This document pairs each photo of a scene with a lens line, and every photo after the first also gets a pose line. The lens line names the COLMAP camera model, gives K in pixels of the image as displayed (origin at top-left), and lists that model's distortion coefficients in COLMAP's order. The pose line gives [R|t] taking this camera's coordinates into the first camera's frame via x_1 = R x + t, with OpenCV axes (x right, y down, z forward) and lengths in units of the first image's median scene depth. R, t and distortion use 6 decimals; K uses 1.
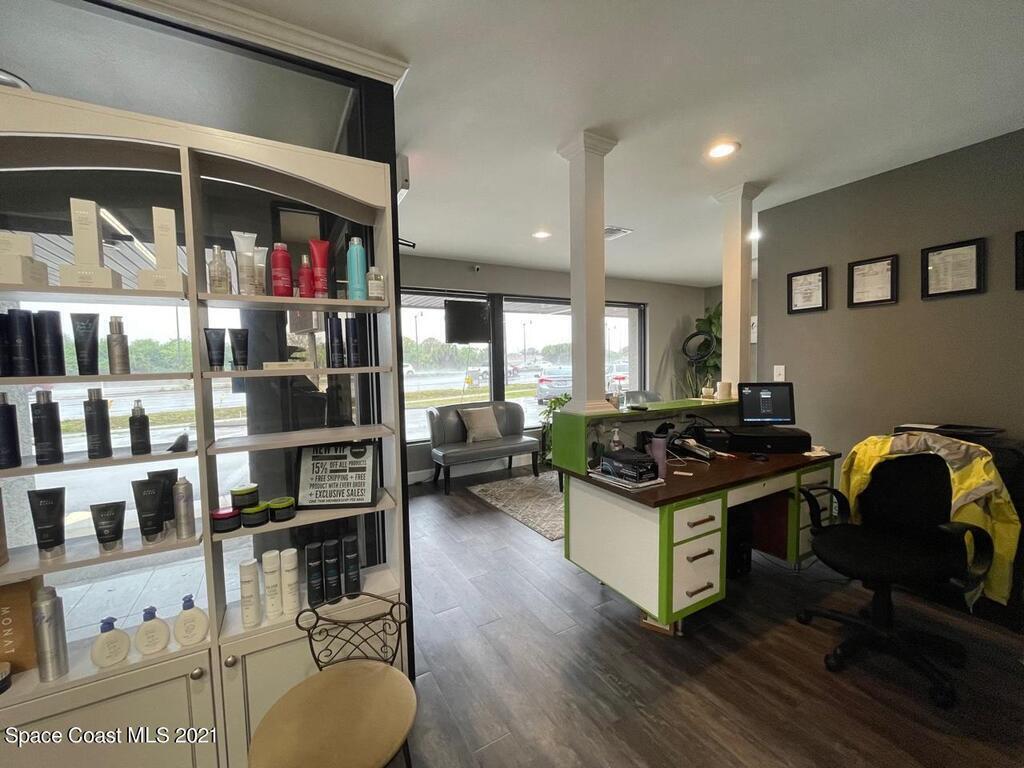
lens RADIAL K [[408.7, 0, 506.7], [0, 408.7, 384.1], [0, 0, 1]] dist [-0.001995, -0.001895]
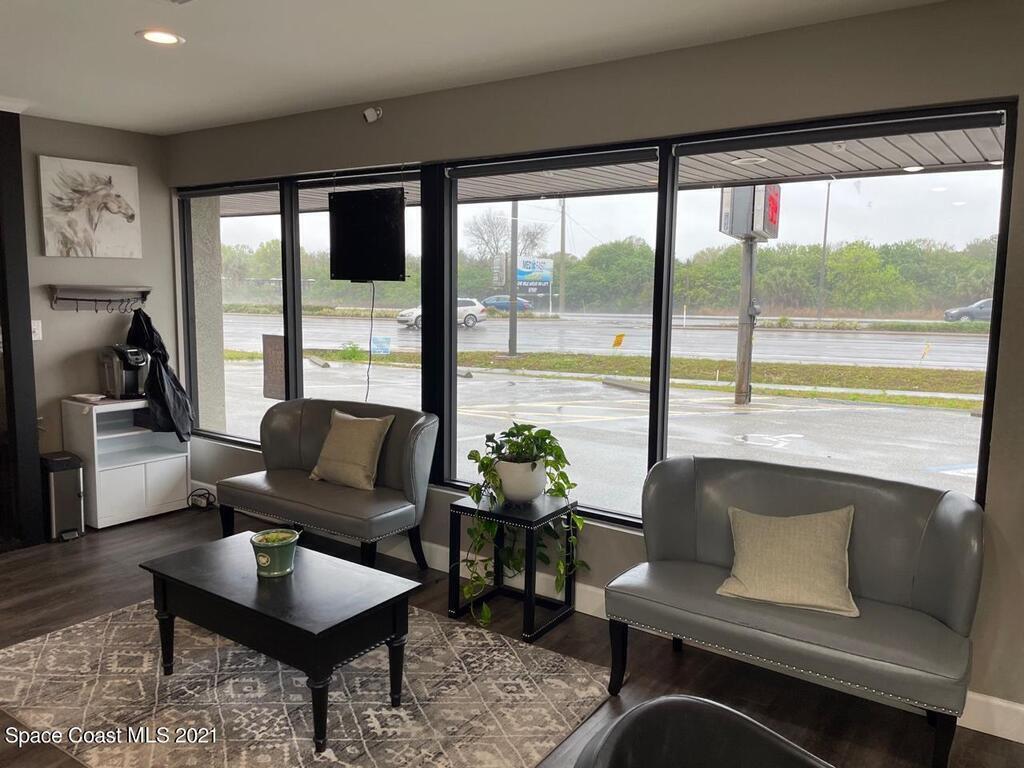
lens RADIAL K [[772.0, 0, 519.9], [0, 772.0, 374.1], [0, 0, 1]] dist [0.069015, -0.083481]
pose [[0.428836, 0.135924, -0.893098, 1.407707], [-0.071018, 0.990629, 0.116667, -0.190362], [0.900586, 0.013395, 0.434471, 1.343610]]
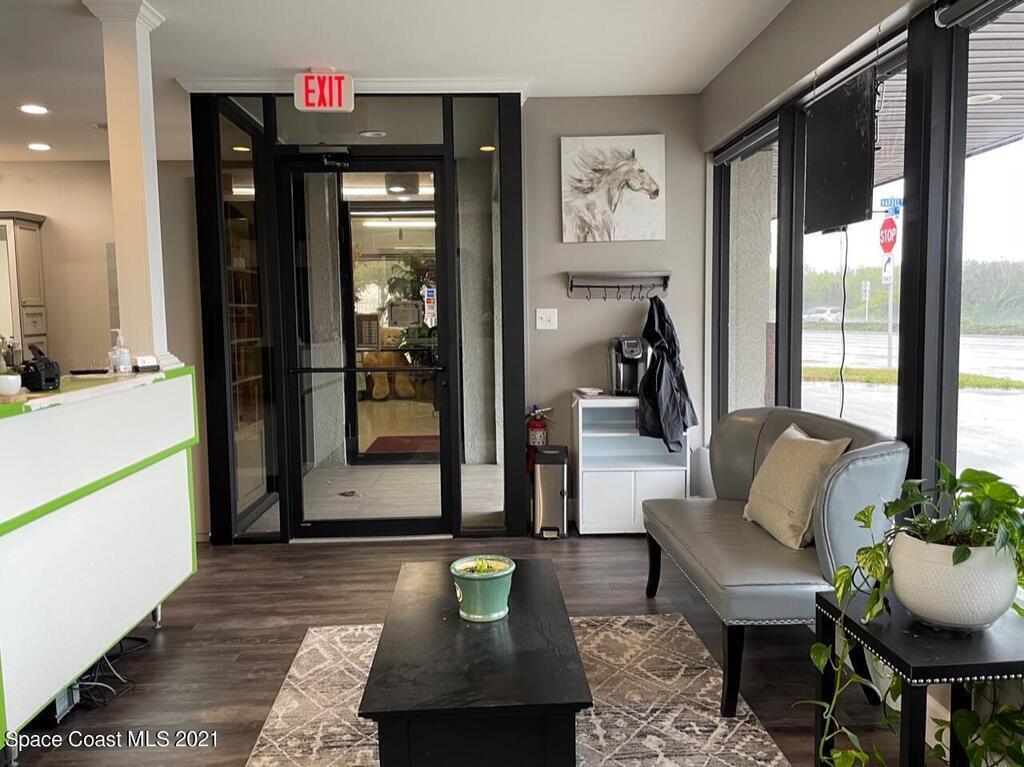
lens RADIAL K [[839.8, 0, 524.5], [0, 839.8, 383.7], [0, 0, 1]] dist [0.075222, -0.094475]
pose [[-0.454827, 0.110152, -0.883741, 1.038572], [-0.018117, 0.990972, 0.132842, -0.110939], [0.890395, 0.076431, -0.448725, 1.897937]]
